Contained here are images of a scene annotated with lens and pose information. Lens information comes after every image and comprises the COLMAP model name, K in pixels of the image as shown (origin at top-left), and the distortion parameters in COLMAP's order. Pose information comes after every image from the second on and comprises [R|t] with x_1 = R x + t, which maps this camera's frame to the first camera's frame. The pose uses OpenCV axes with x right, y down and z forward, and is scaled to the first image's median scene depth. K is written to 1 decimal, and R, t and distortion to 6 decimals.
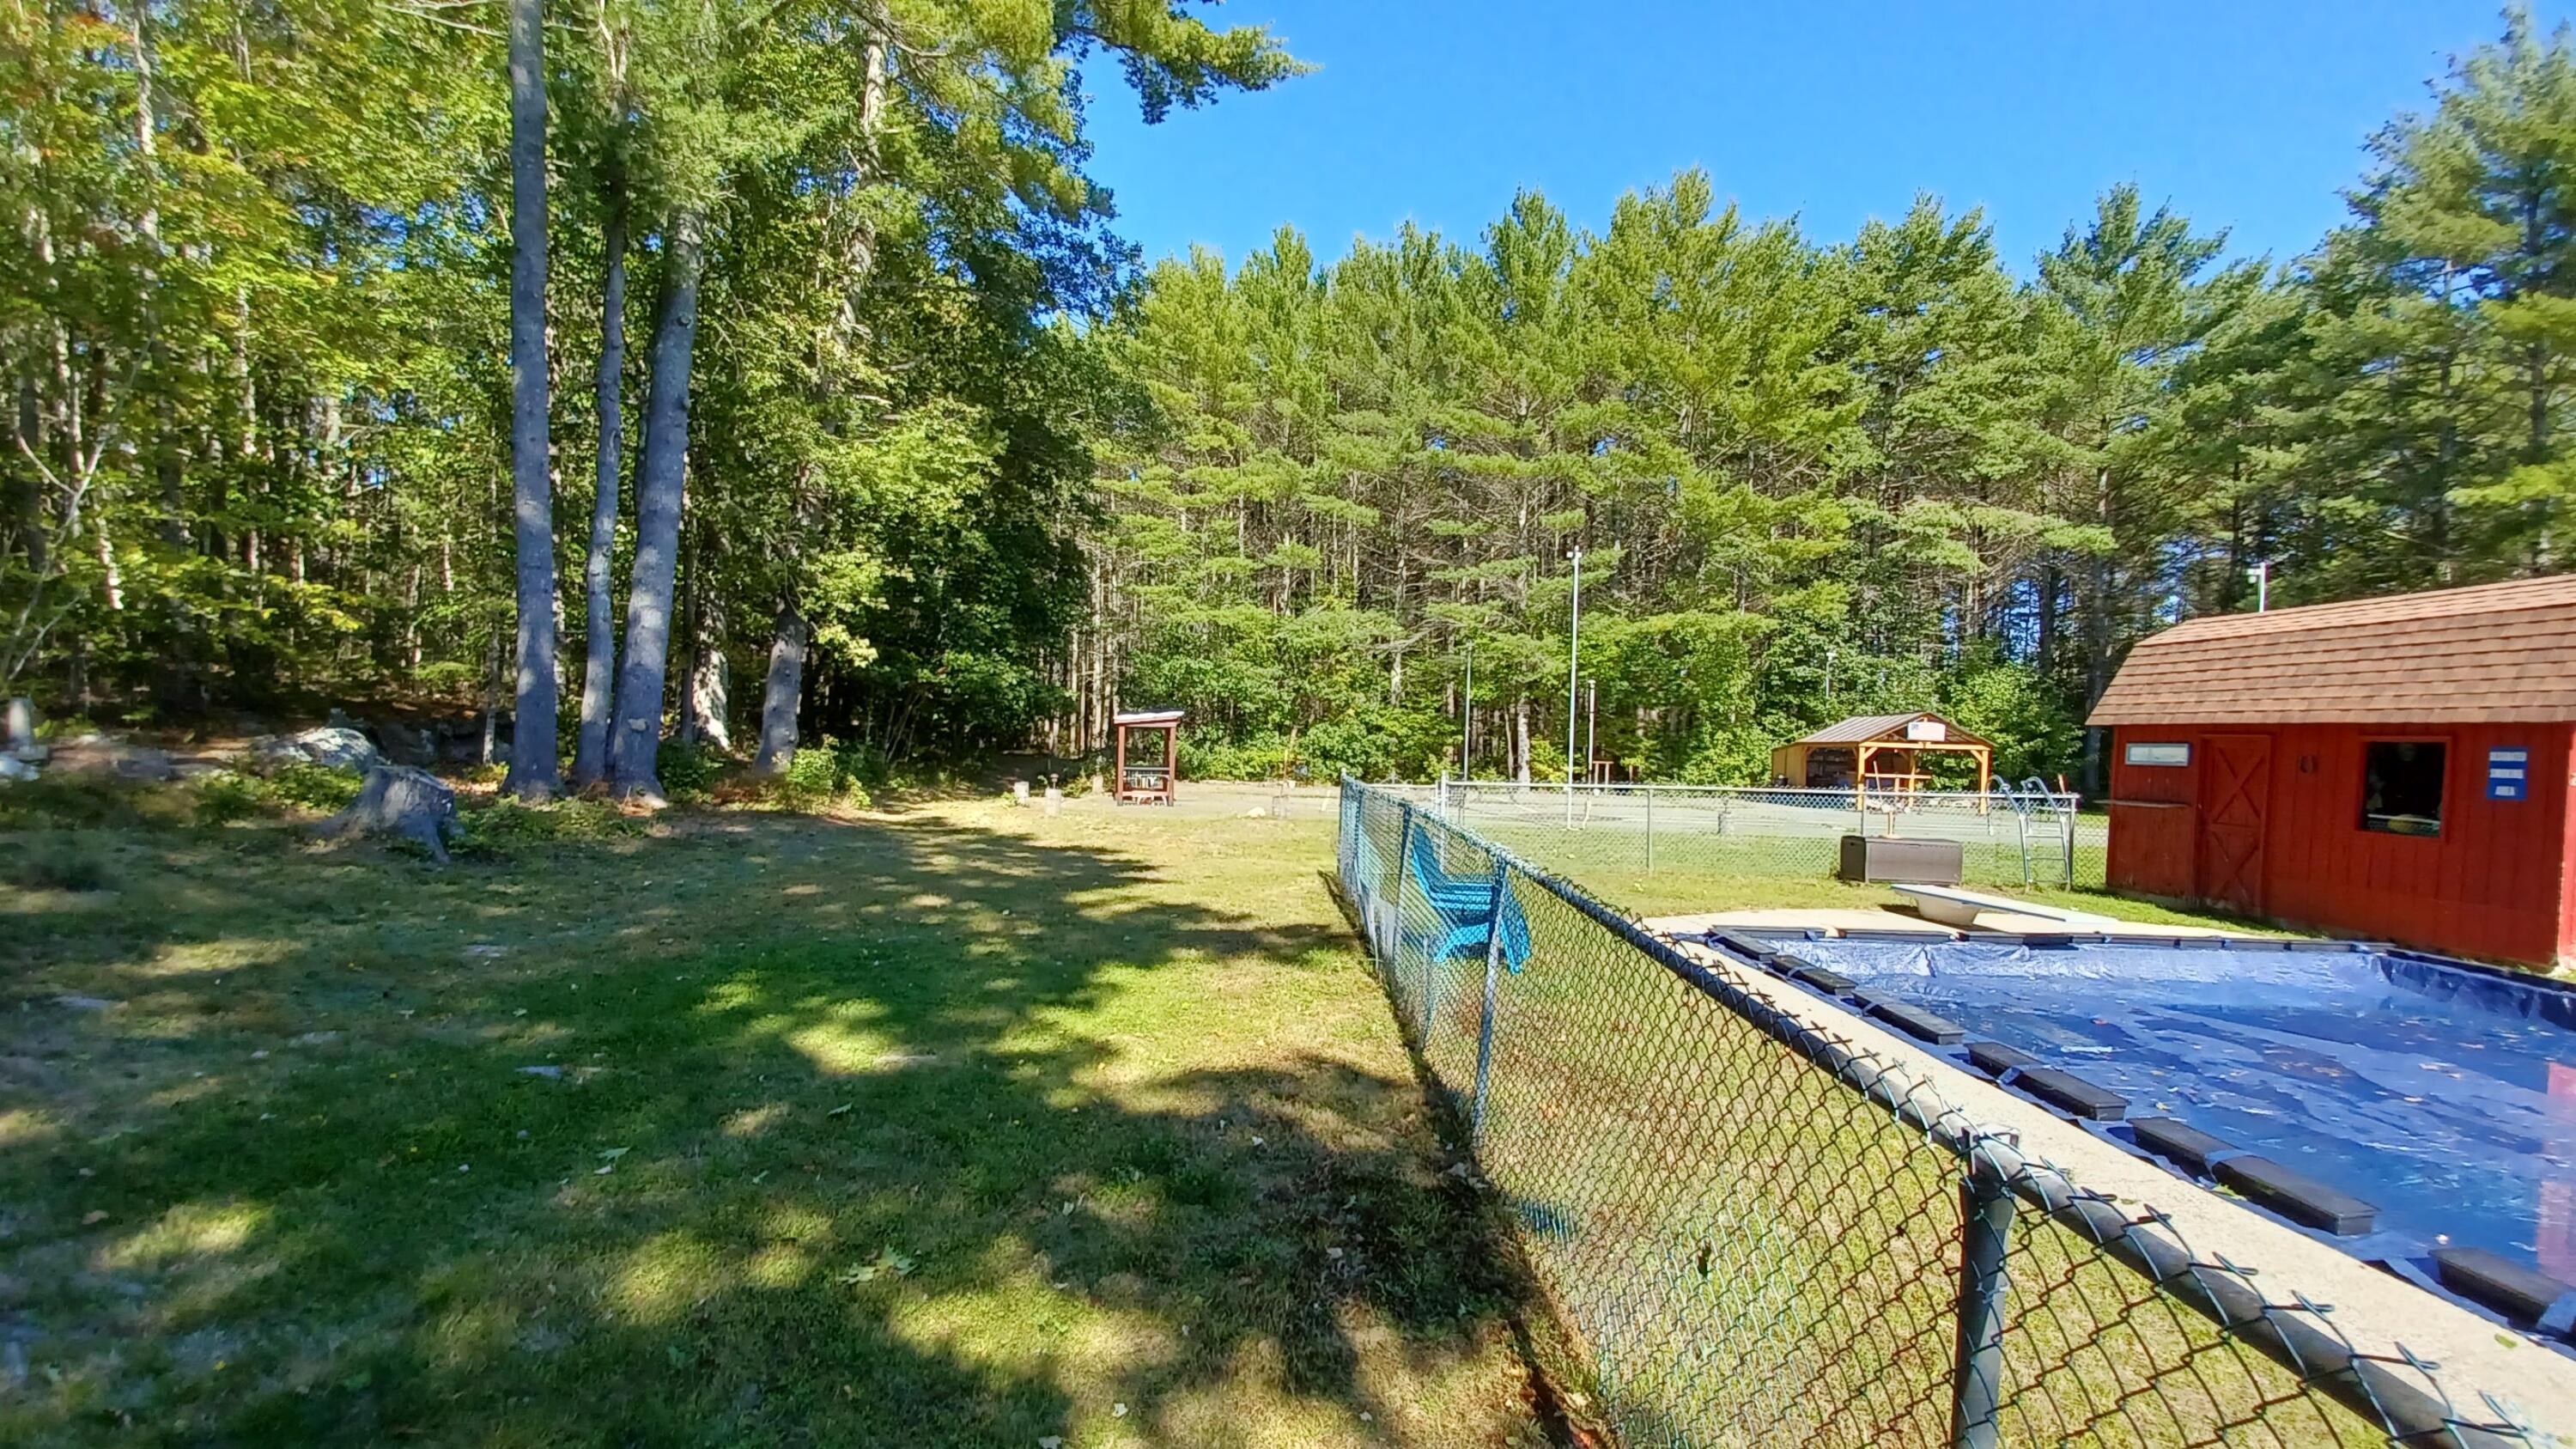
lens RADIAL K [[1012.4, 0, 1289.1], [0, 1012.4, 730.7], [0, 0, 1]] dist [-0.000869, -0.011747]
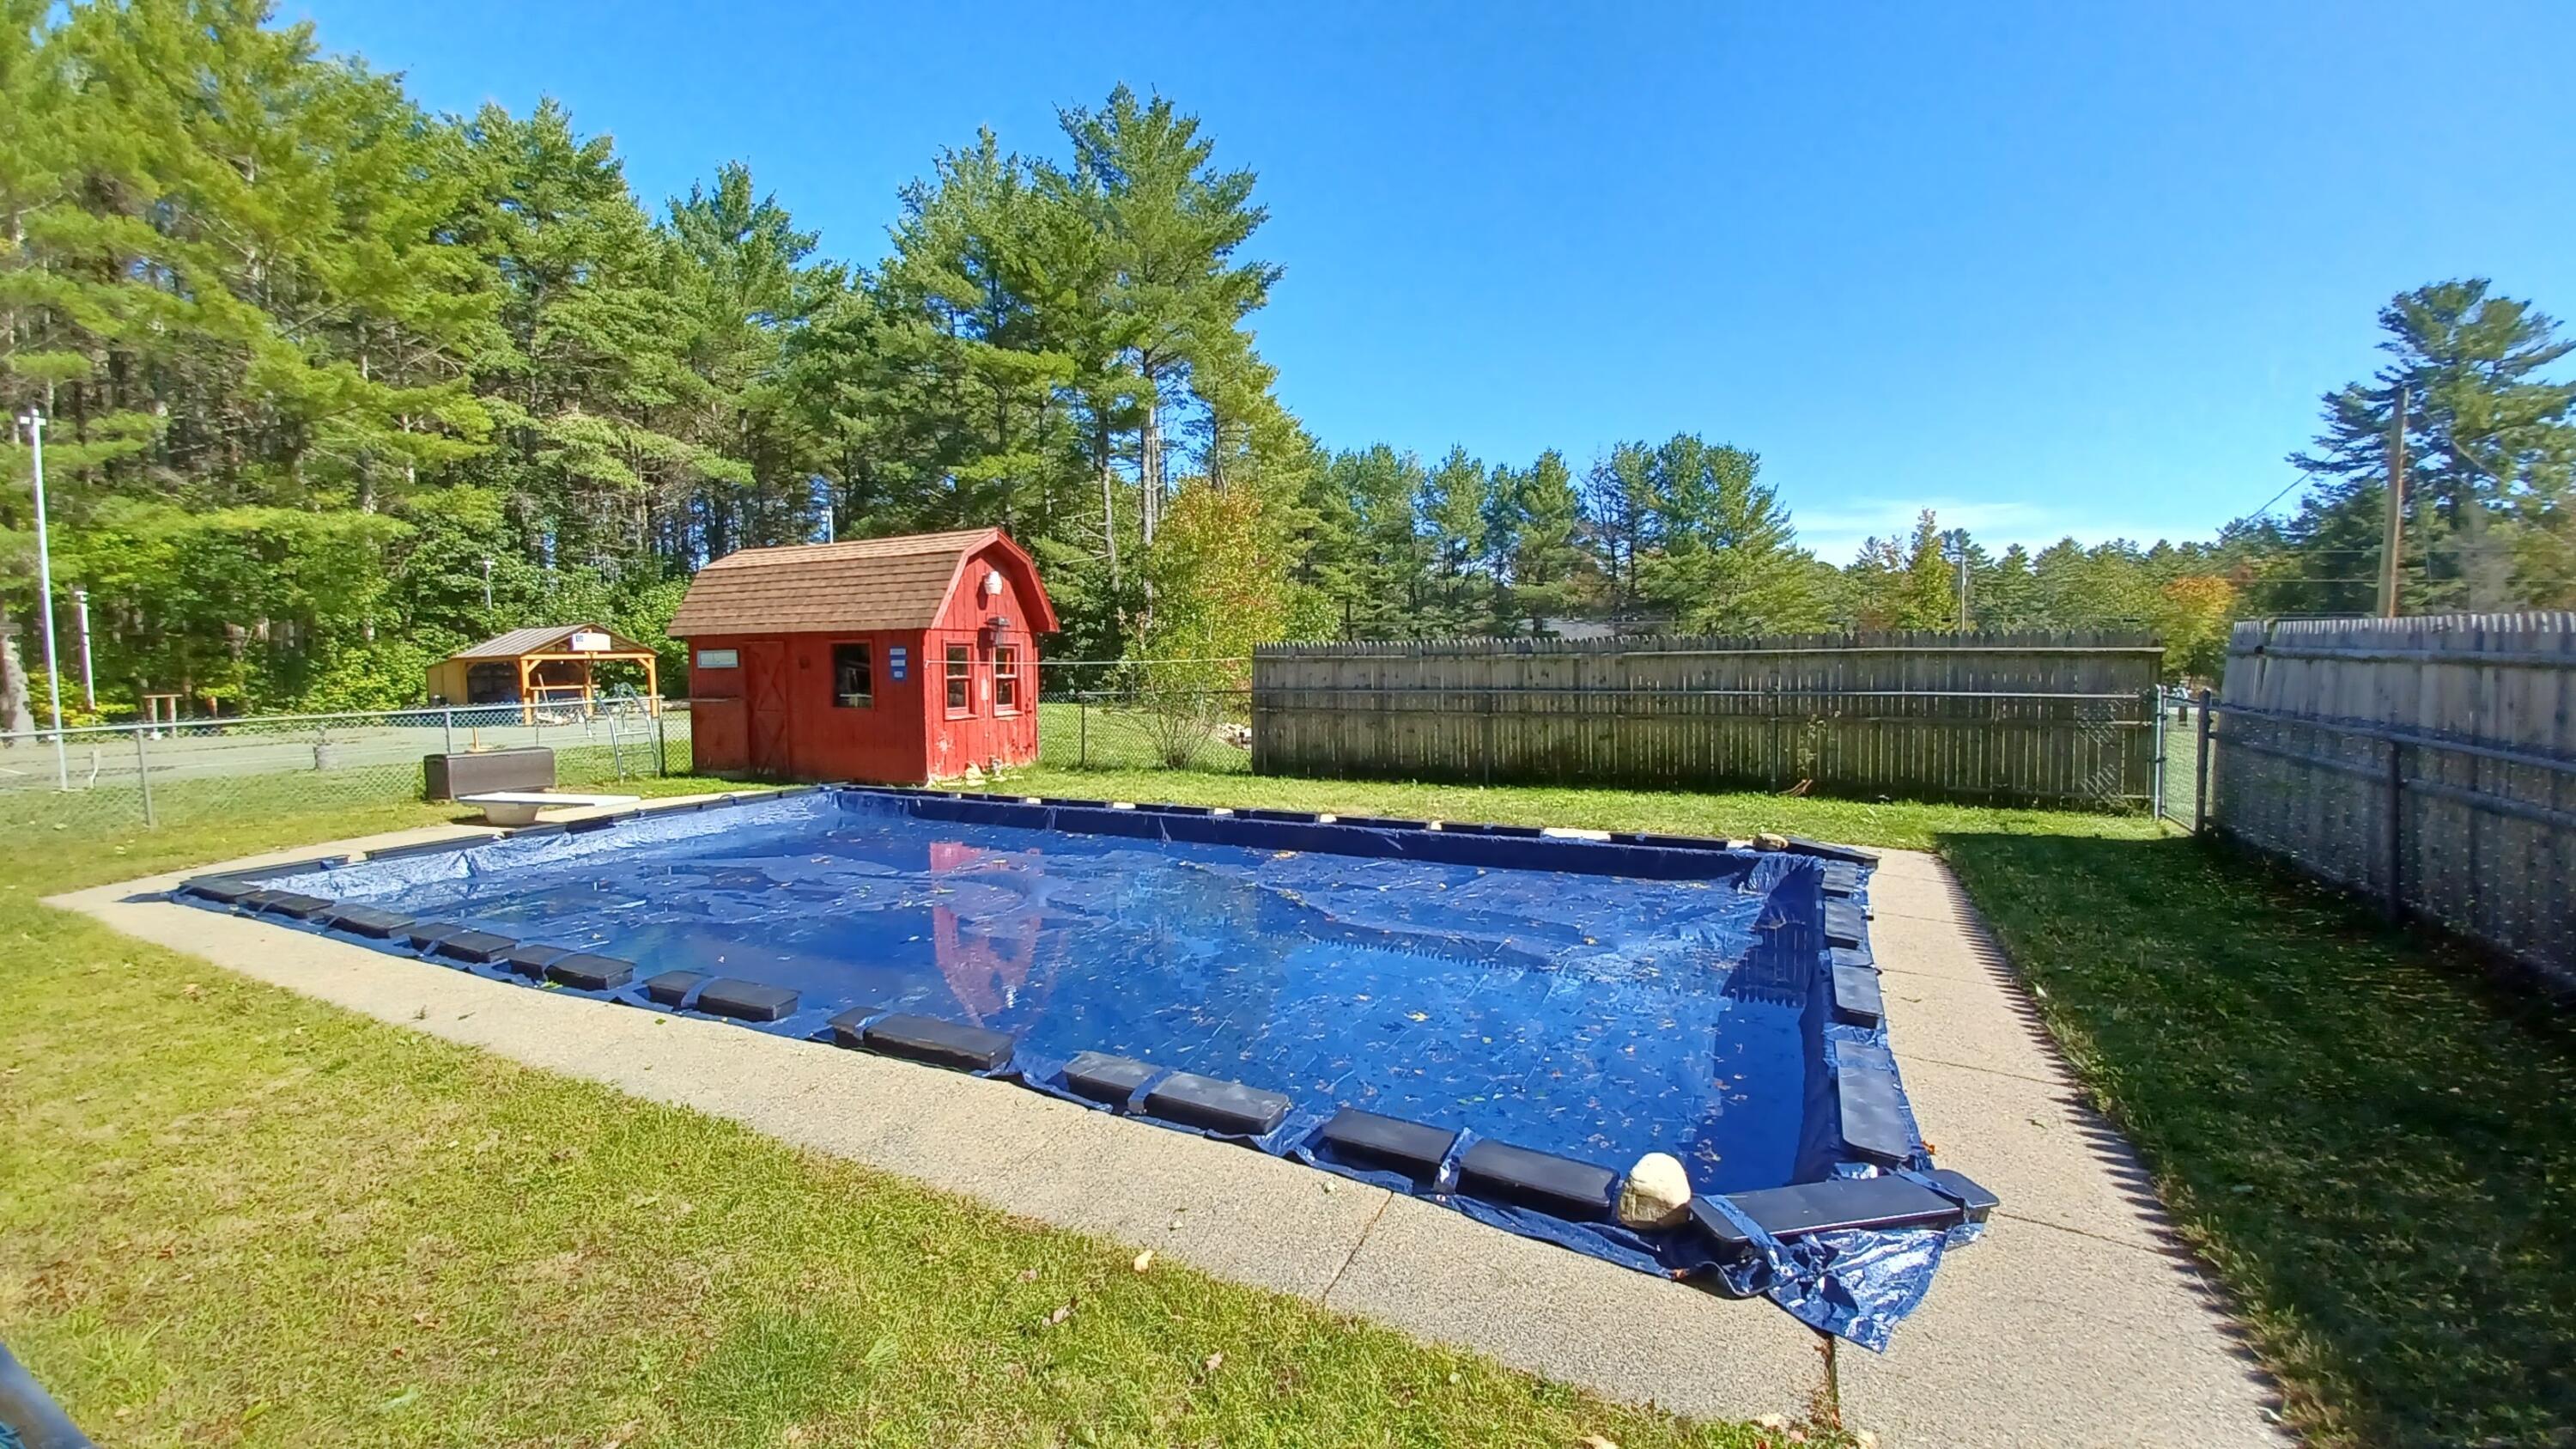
lens RADIAL K [[1005.3, 0, 1286.8], [0, 1005.3, 709.8], [0, 0, 1]] dist [0.000463, -0.011023]
pose [[0.458156, -0.090147, 0.884289, 0.041736], [0.025690, 0.995771, 0.088201, -0.002625], [-0.888500, -0.017693, 0.458535, -0.103331]]
